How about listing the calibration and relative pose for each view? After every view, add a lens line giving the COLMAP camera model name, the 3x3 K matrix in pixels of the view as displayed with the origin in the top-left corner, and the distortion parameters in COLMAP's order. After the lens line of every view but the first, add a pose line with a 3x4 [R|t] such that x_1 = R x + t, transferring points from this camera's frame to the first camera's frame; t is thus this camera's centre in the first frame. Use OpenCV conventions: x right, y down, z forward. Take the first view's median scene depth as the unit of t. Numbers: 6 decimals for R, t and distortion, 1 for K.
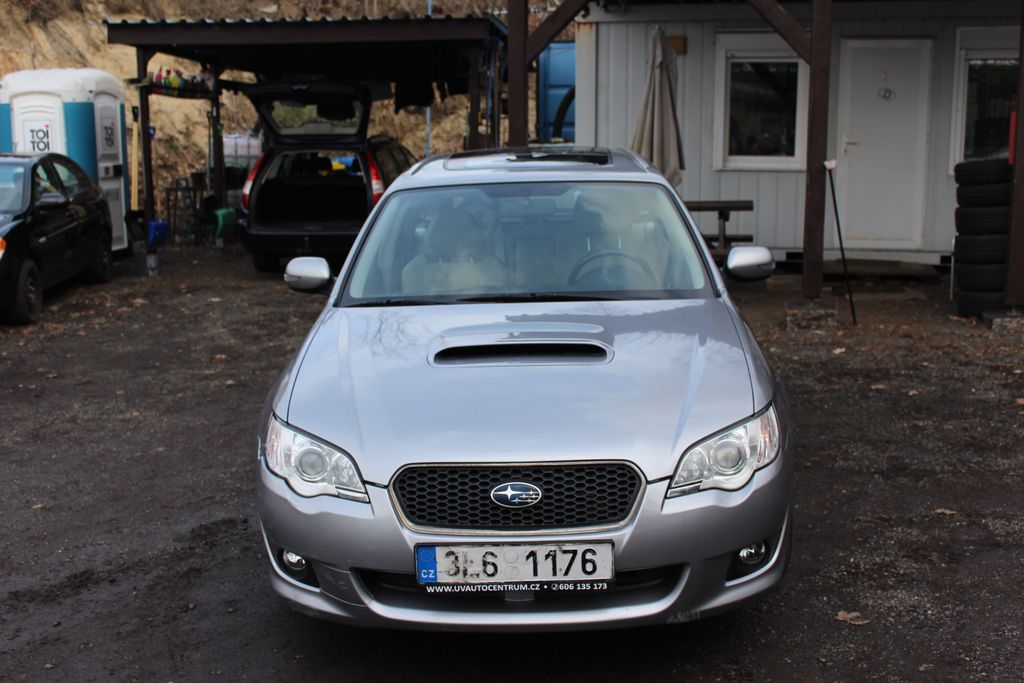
lens RADIAL K [[1162.6, 0, 512.2], [0, 1162.6, 346.1], [0, 0, 1]] dist [-0.069255, 0.000000]
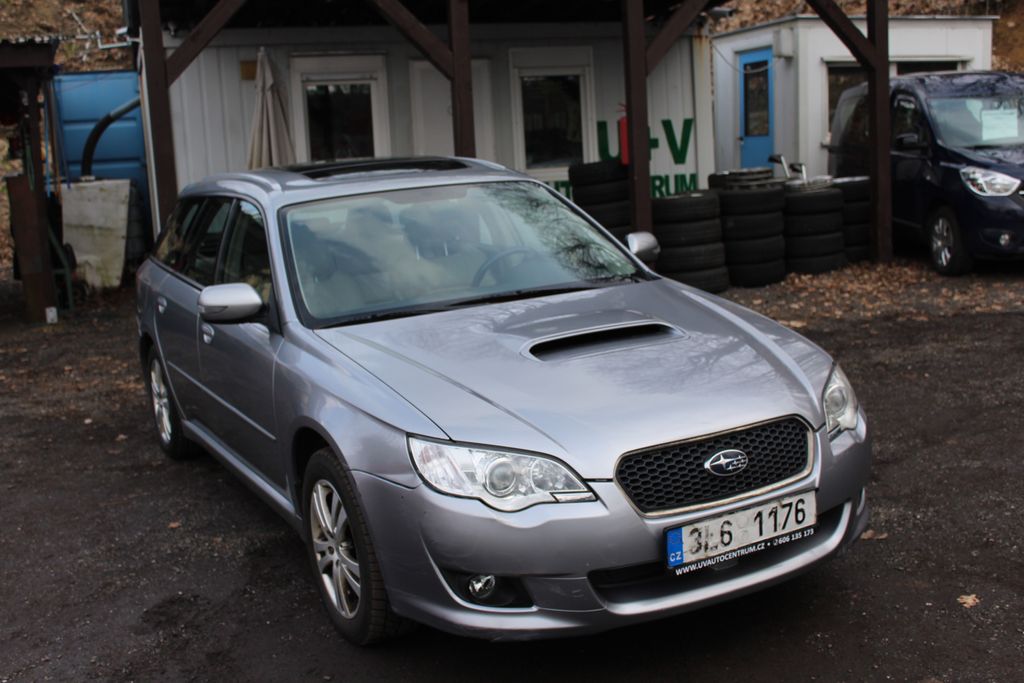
lens RADIAL K [[1162.6, 0, 511.9], [0, 1162.6, 341.1], [0, 0, 1]] dist [-0.069255, 0.000000]
pose [[0.862580, -0.121581, 0.491095, -0.643481], [0.139492, 0.990223, 0.000140, -0.004958], [-0.486311, 0.068383, 0.871106, 0.191228]]
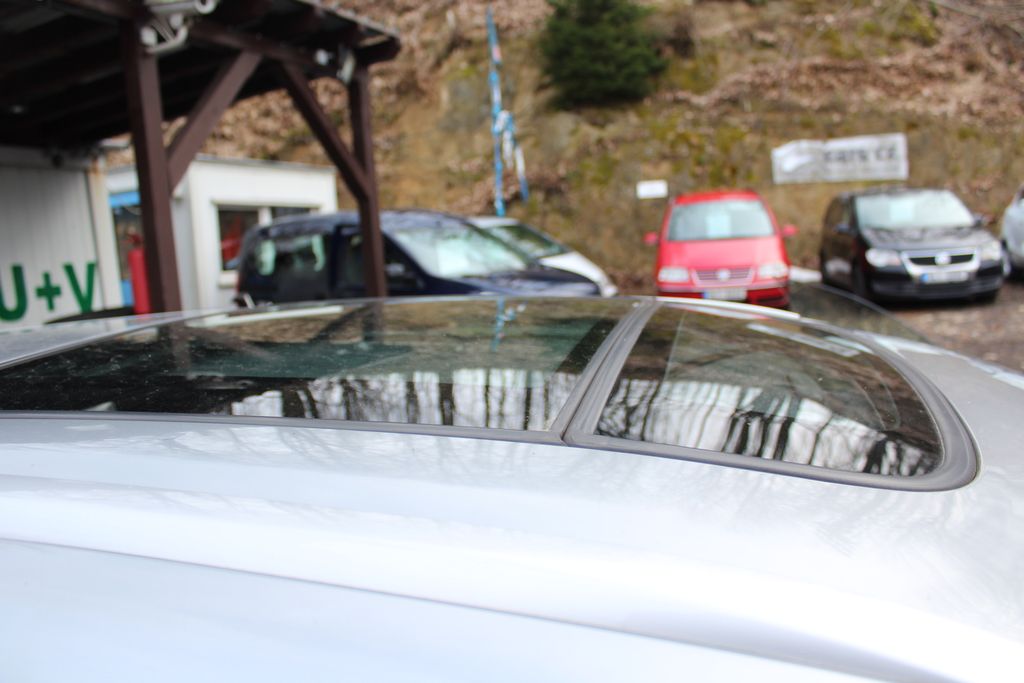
lens RADIAL K [[849.7, 0, 520.0], [0, 849.7, 342.5], [0, 0, 1]] dist [-0.160063, 0.143426]
pose [[0.186994, -0.119605, 0.975053, -0.270654], [0.250350, 0.965590, 0.070433, -0.298044], [-0.949925, 0.230934, 0.210502, 1.644734]]
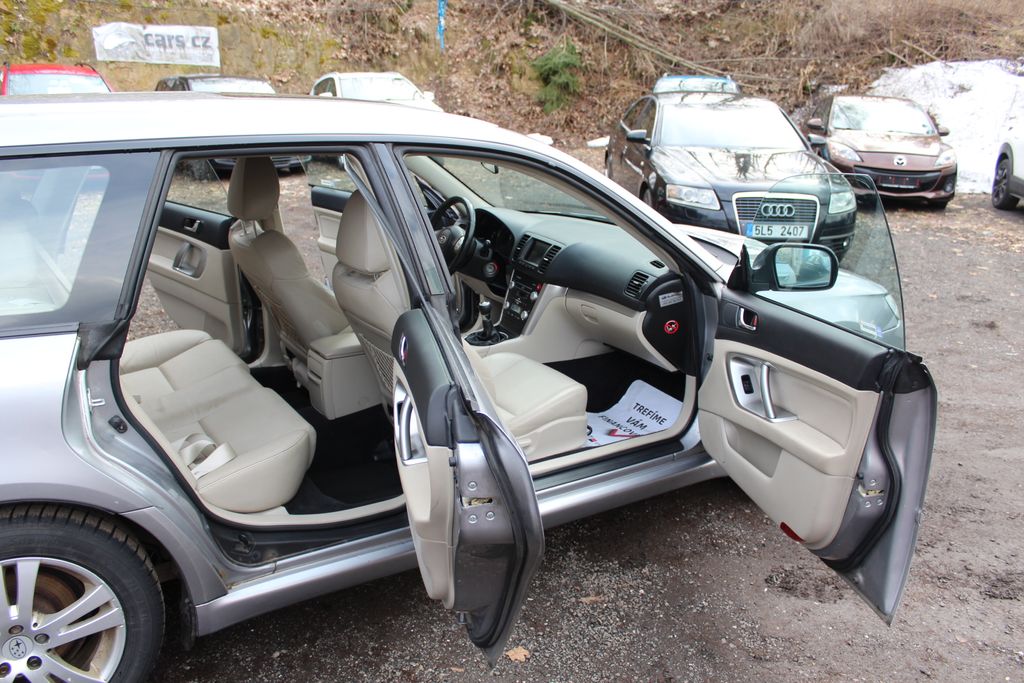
lens RADIAL K [[849.7, 0, 511.0], [0, 849.7, 350.6], [0, 0, 1]] dist [-0.160063, 0.143426]
pose [[-0.576543, -0.224439, 0.785637, -0.816644], [0.145021, 0.918158, 0.368721, -0.330999], [-0.804094, 0.326517, -0.496809, 2.055754]]
